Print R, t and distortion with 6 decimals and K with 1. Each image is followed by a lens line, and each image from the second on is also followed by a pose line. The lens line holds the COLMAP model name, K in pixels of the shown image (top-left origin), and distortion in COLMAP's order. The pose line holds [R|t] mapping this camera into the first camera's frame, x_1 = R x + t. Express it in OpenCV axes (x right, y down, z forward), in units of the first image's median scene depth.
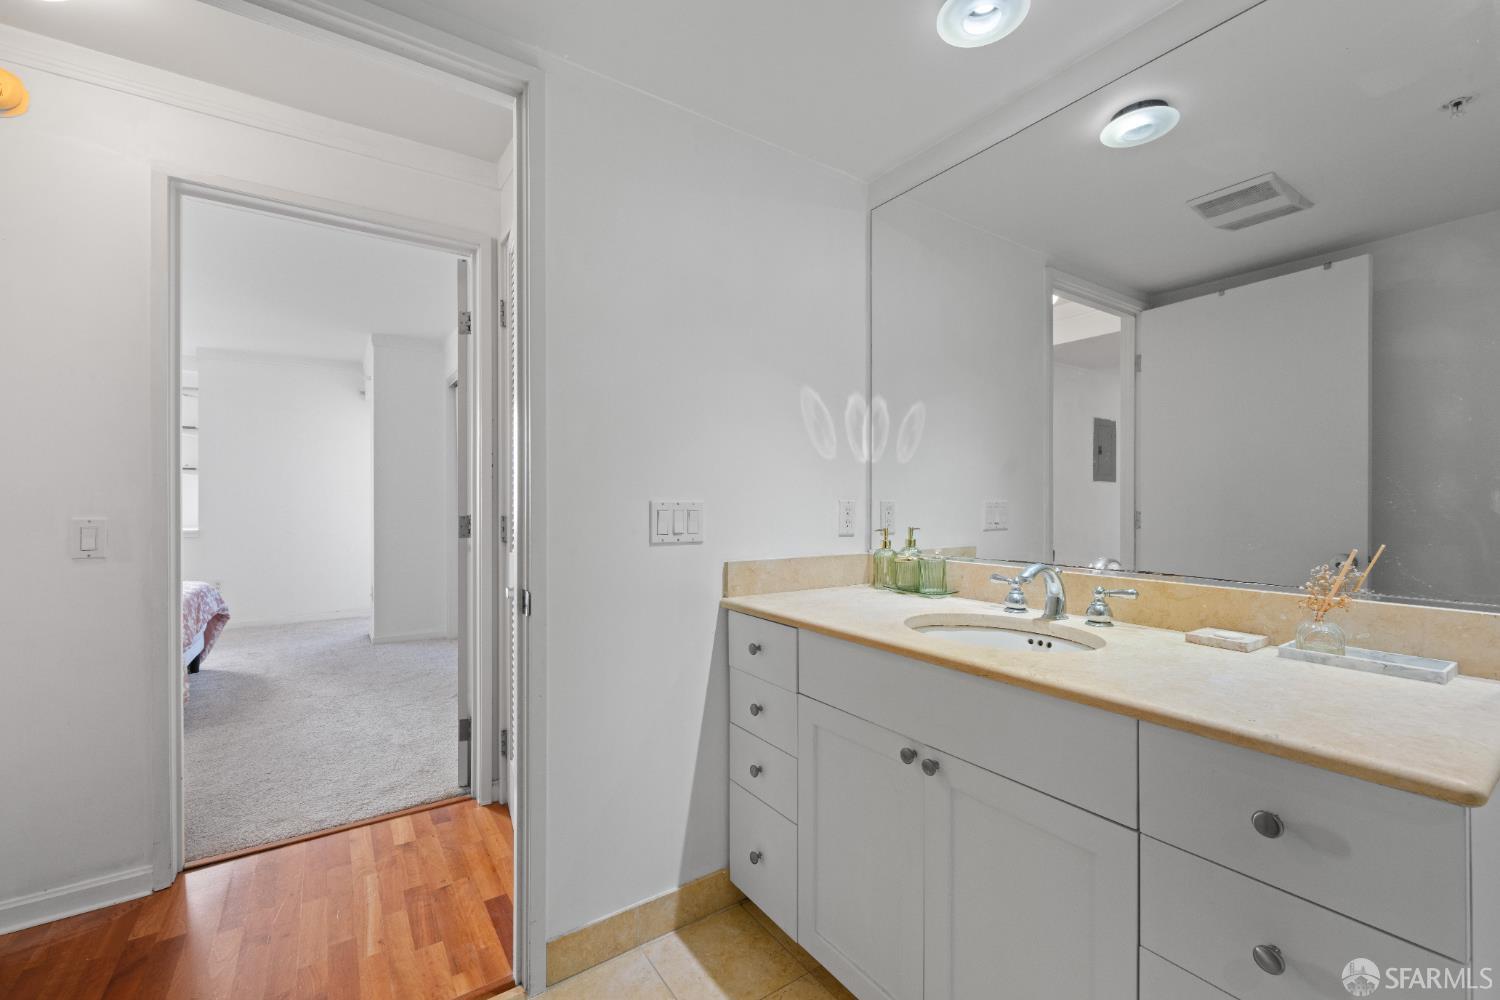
lens RADIAL K [[628.1, 0, 745.9], [0, 628.1, 486.2], [0, 0, 1]] dist [0.021175, -0.000059]
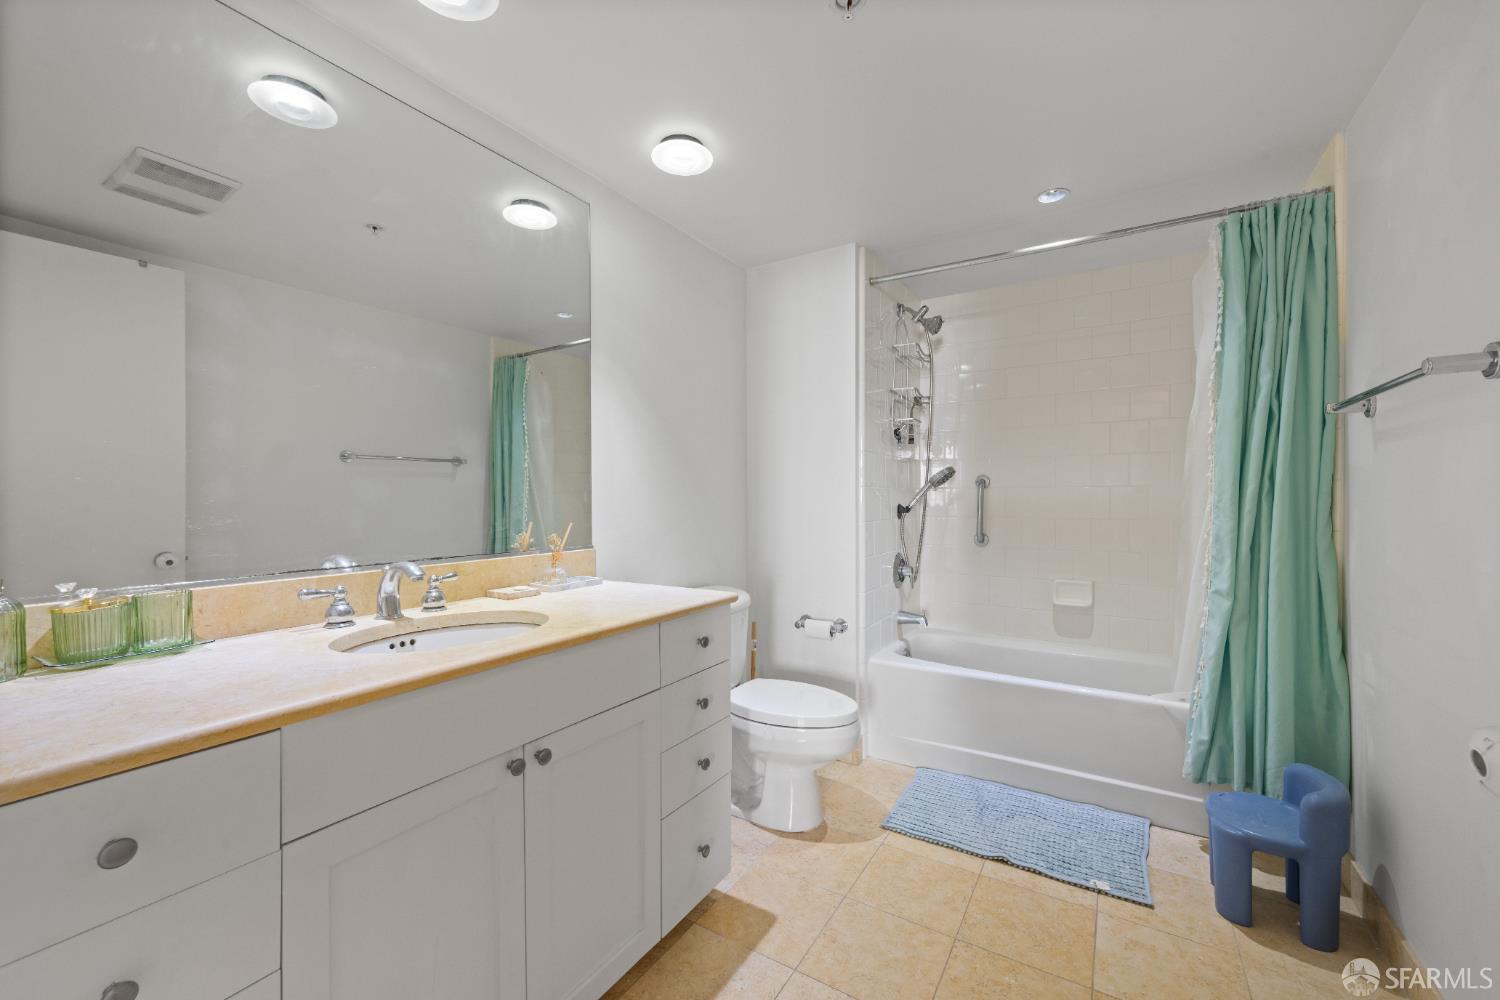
lens RADIAL K [[595.3, 0, 757.2], [0, 595.3, 504.1], [0, 0, 1]] dist [0.001741, -0.000258]
pose [[-0.413355, -0.009079, 0.910525, -0.474992], [-0.014923, 0.999884, 0.003196, 0.018936], [-0.910448, -0.012267, -0.413442, 0.717098]]
